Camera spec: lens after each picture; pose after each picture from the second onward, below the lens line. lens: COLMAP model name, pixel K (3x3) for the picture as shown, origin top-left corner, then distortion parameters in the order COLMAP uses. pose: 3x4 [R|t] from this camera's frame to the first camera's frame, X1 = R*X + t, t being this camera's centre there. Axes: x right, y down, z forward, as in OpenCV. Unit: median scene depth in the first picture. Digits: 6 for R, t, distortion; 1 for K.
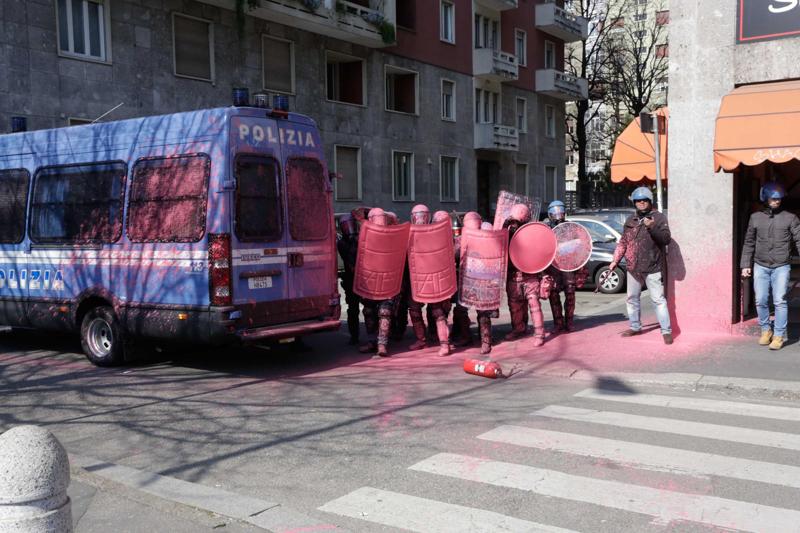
lens RADIAL K [[860.3, 0, 395.5], [0, 860.3, 269.7], [0, 0, 1]] dist [0.007741, 0.131835]
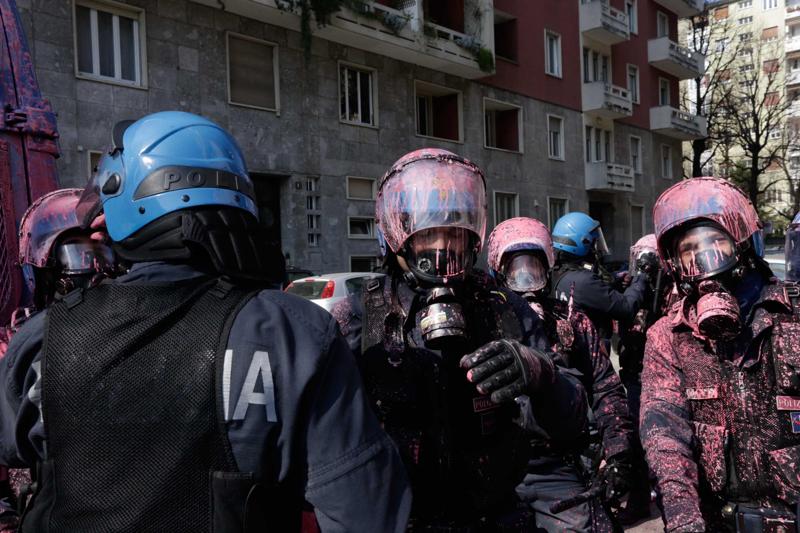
lens RADIAL K [[741.1, 0, 395.9], [0, 741.1, 266.5], [0, 0, 1]] dist [-0.012462, 0.107186]
pose [[0.987685, -0.017567, -0.155469, 0.015007], [0.007760, 0.997954, -0.063465, -0.011274], [0.156266, 0.061477, 0.985800, 0.228842]]
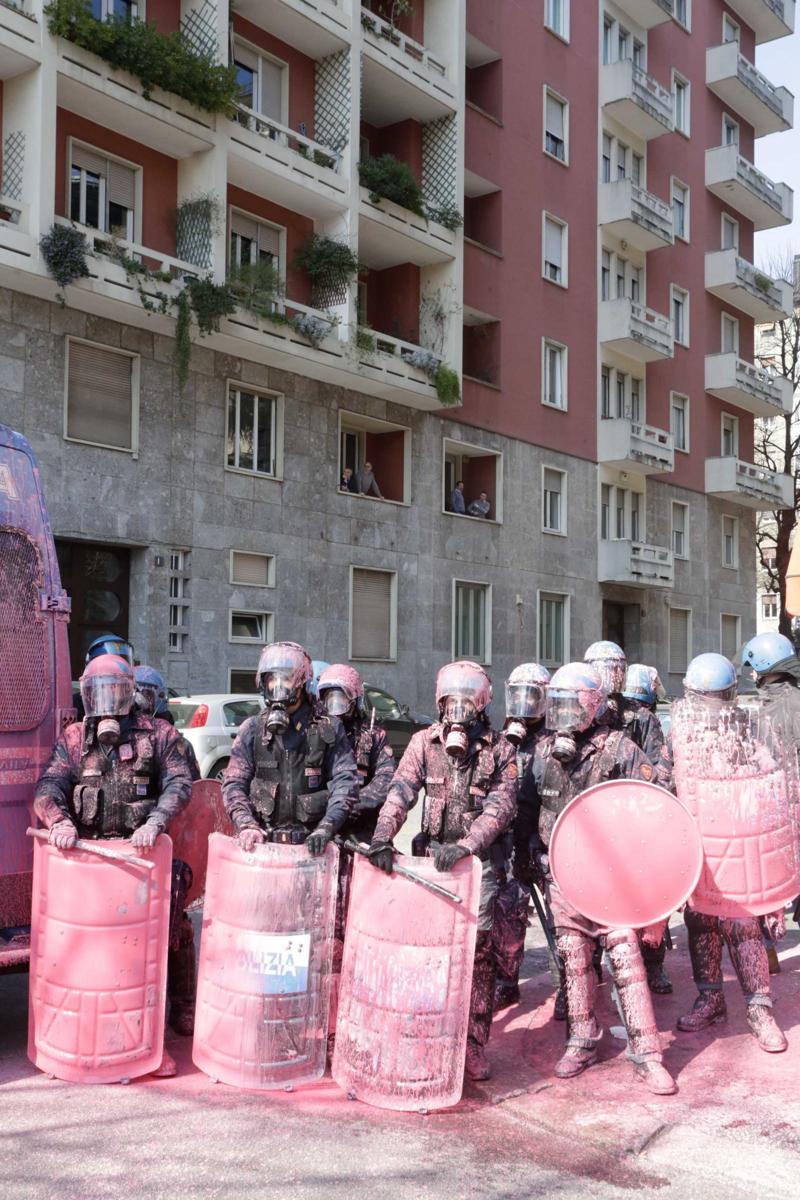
lens RADIAL K [[1290.4, 0, 398.7], [0, 1290.4, 615.4], [0, 0, 1]] dist [0.007741, 0.131835]
pose [[0.995998, 0.023460, -0.086240, 0.037884], [-0.033595, 0.992444, -0.118010, -0.006659], [0.082819, 0.120435, 0.989261, 0.117434]]
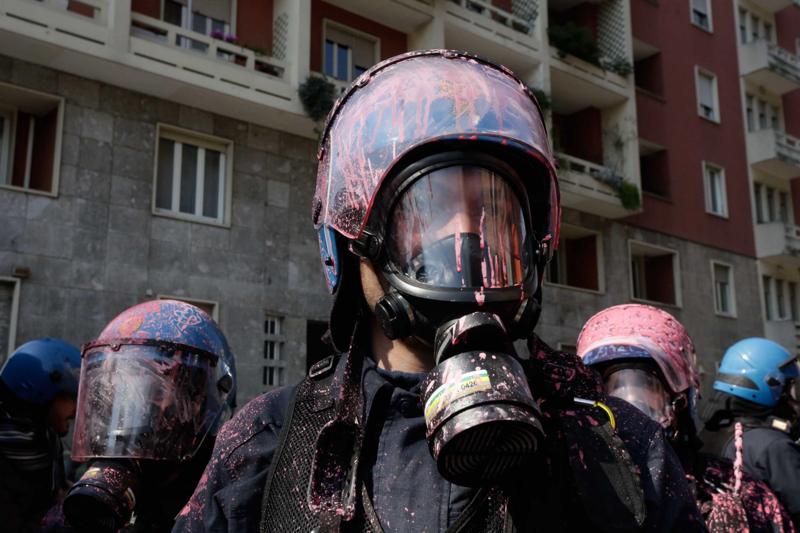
lens RADIAL K [[860.3, 0, 395.5], [0, 860.3, 269.7], [0, 0, 1]] dist [0.007741, 0.131835]
pose [[0.952638, -0.050931, -0.299811, 0.018243], [-0.031162, 0.964337, -0.262836, -0.008737], [0.302505, 0.259731, 0.917077, 0.258113]]
